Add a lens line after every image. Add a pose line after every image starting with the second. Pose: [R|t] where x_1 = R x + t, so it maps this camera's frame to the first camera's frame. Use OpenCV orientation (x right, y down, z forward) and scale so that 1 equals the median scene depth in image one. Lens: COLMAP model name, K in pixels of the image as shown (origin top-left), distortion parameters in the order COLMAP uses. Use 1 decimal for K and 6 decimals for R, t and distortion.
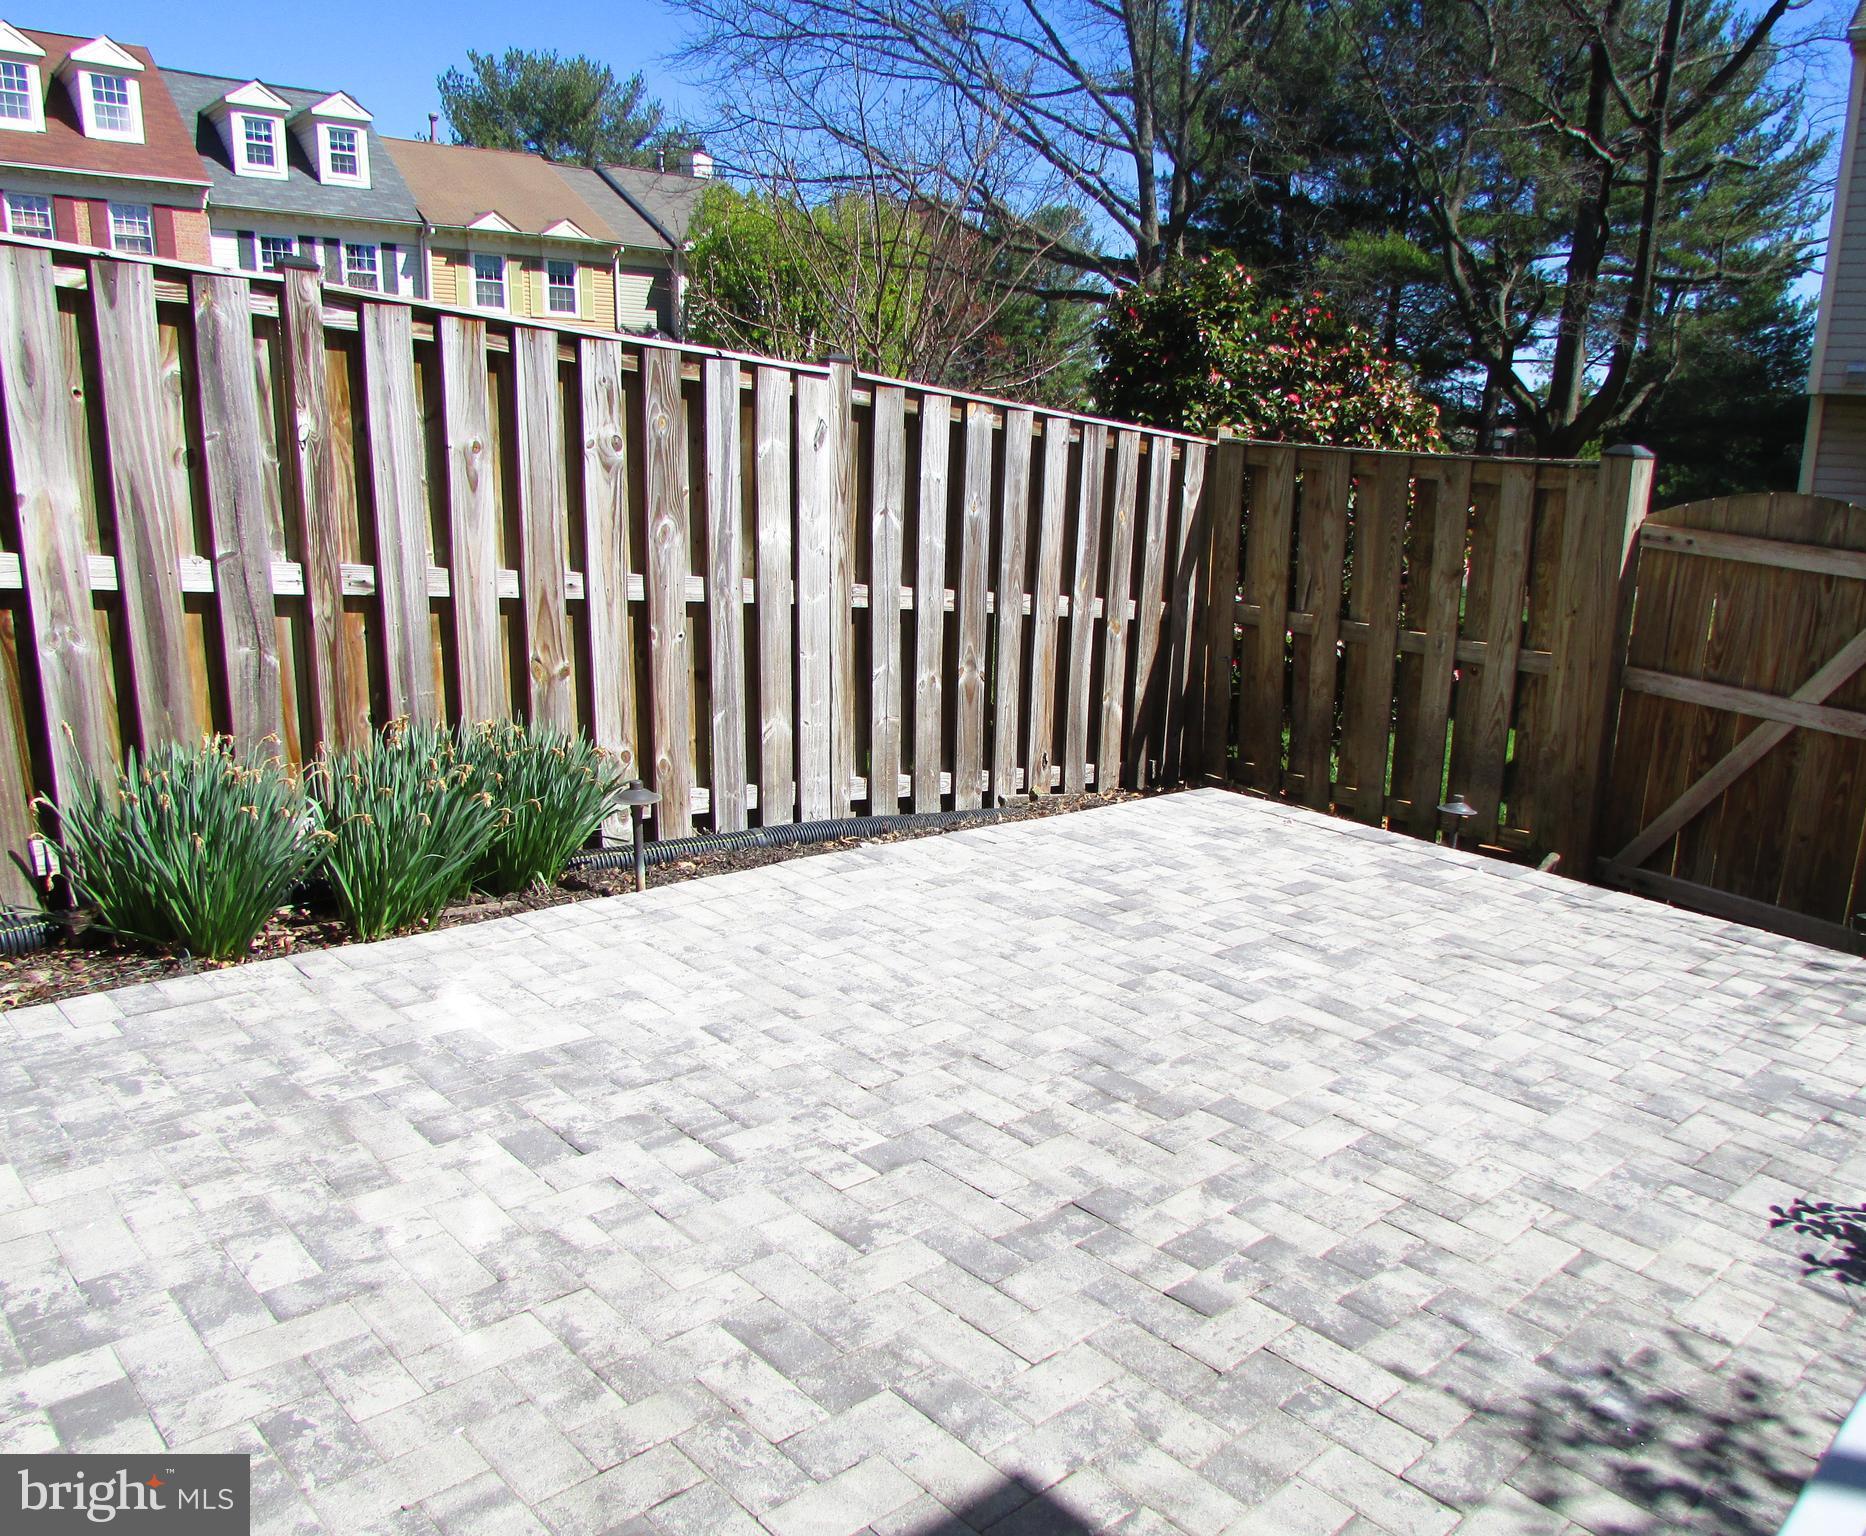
lens RADIAL K [[1475.7, 0, 1047.0], [0, 1475.7, 775.0], [0, 0, 1]] dist [-0.046925, 0.065536]
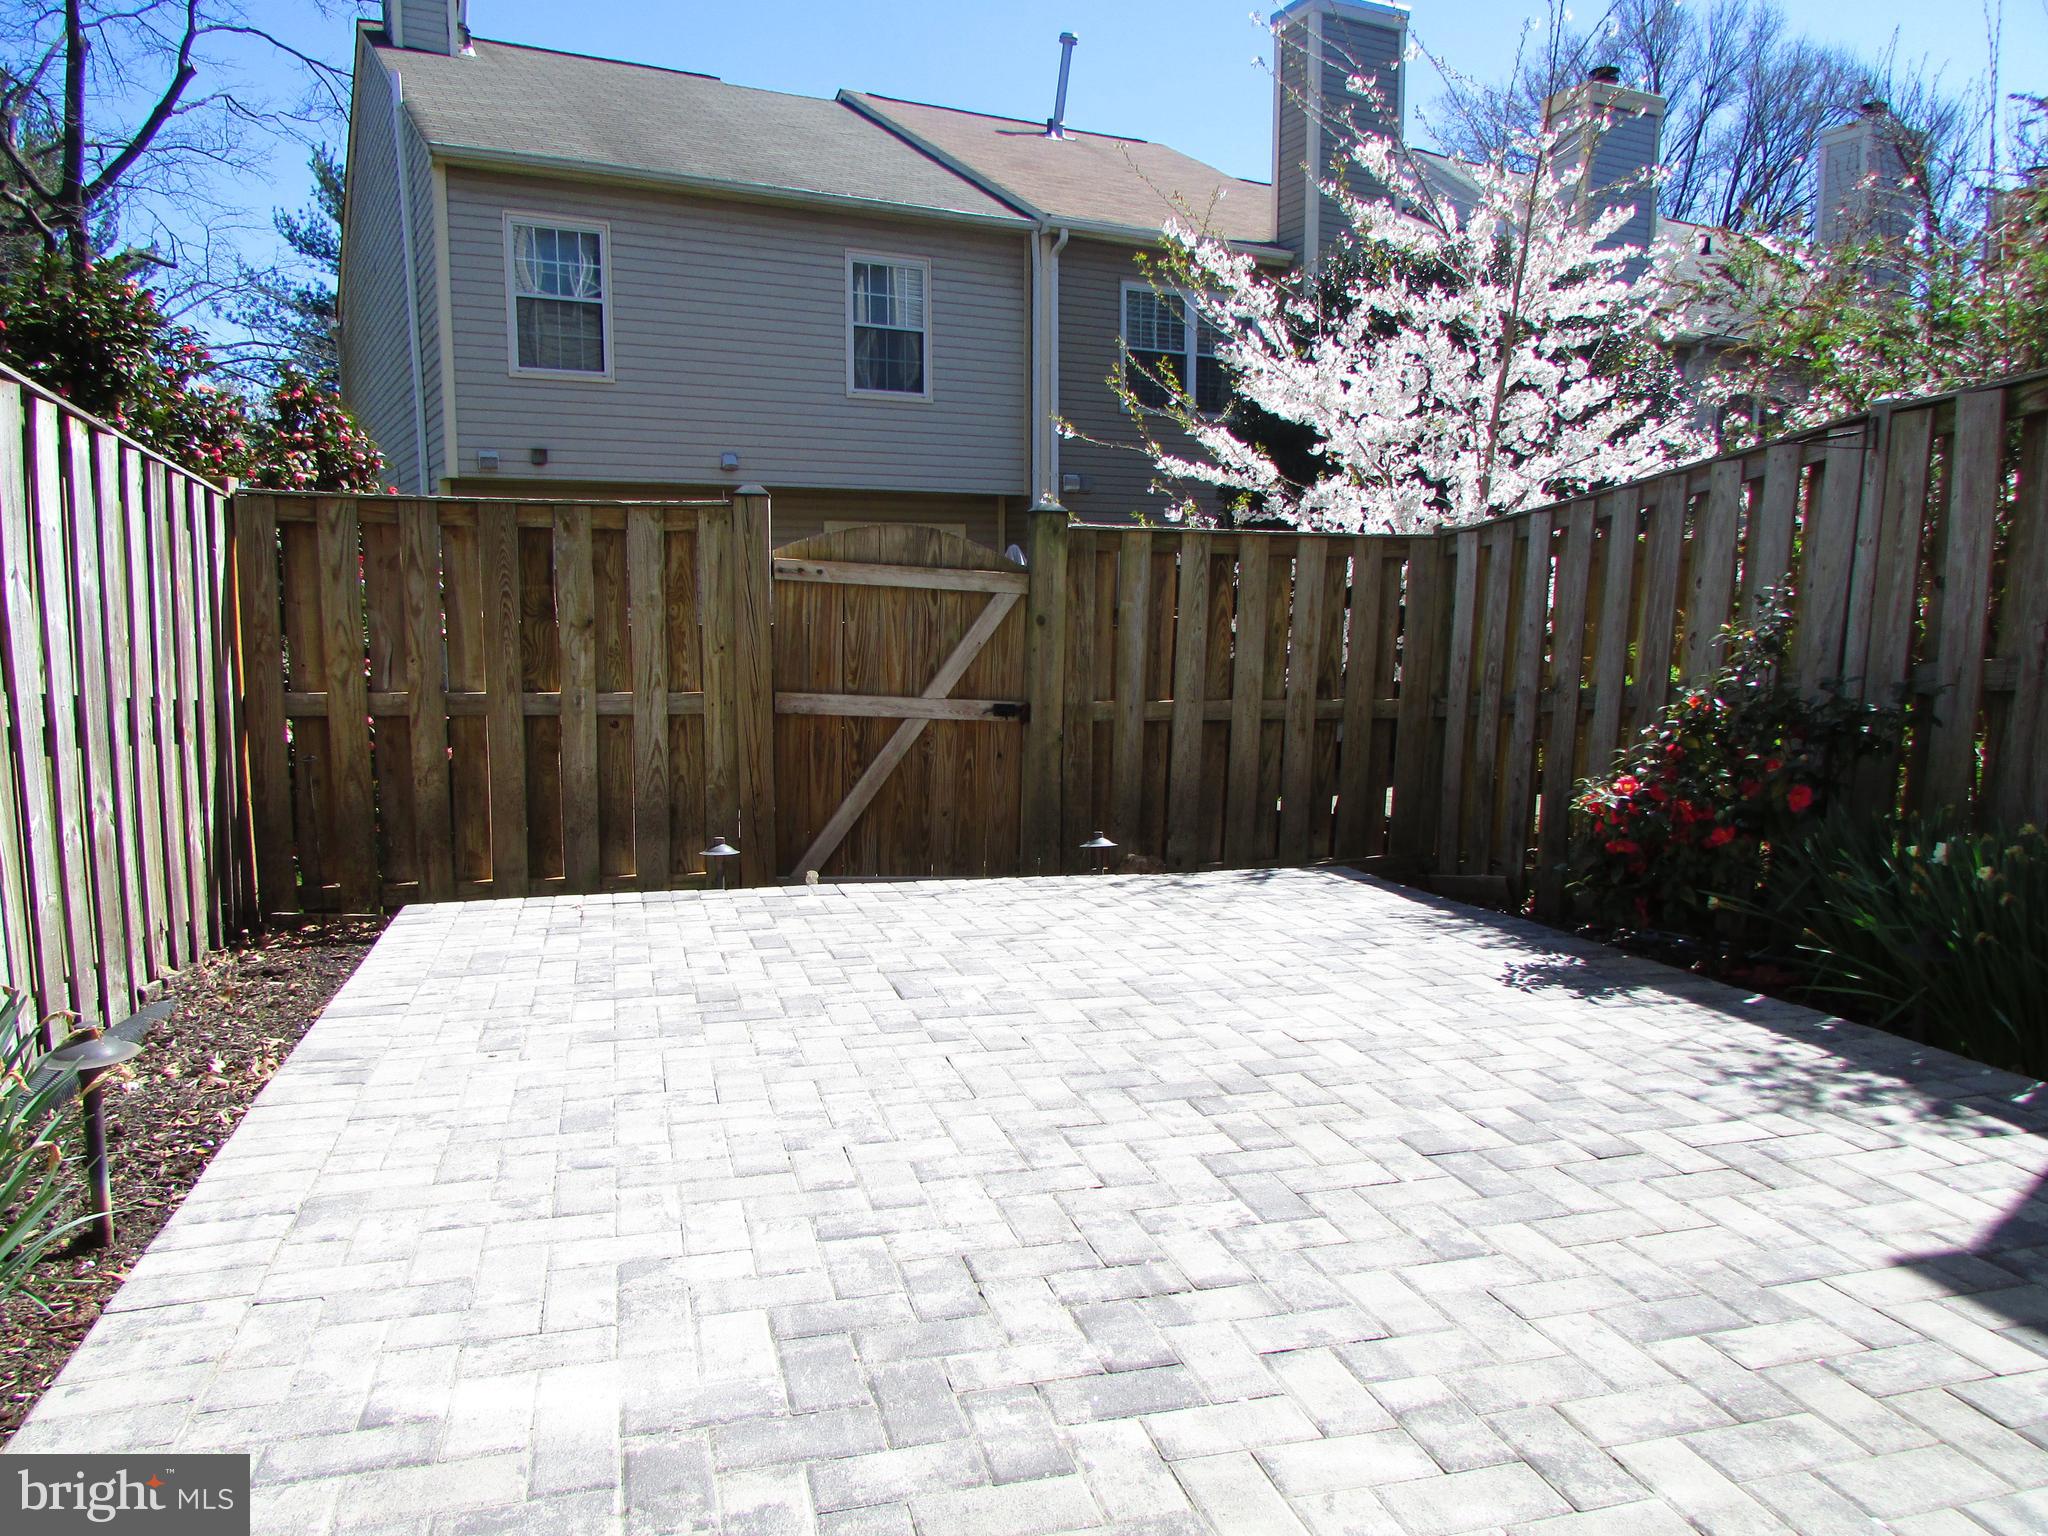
lens RADIAL K [[1453.0, 0, 1044.7], [0, 1453.0, 766.0], [0, 0, 1]] dist [-0.029353, 0.006754]
pose [[0.508291, -0.151508, 0.847753, -0.684991], [0.215503, 0.975460, 0.045122, -0.048124], [-0.833786, 0.159759, 0.528468, 0.500256]]
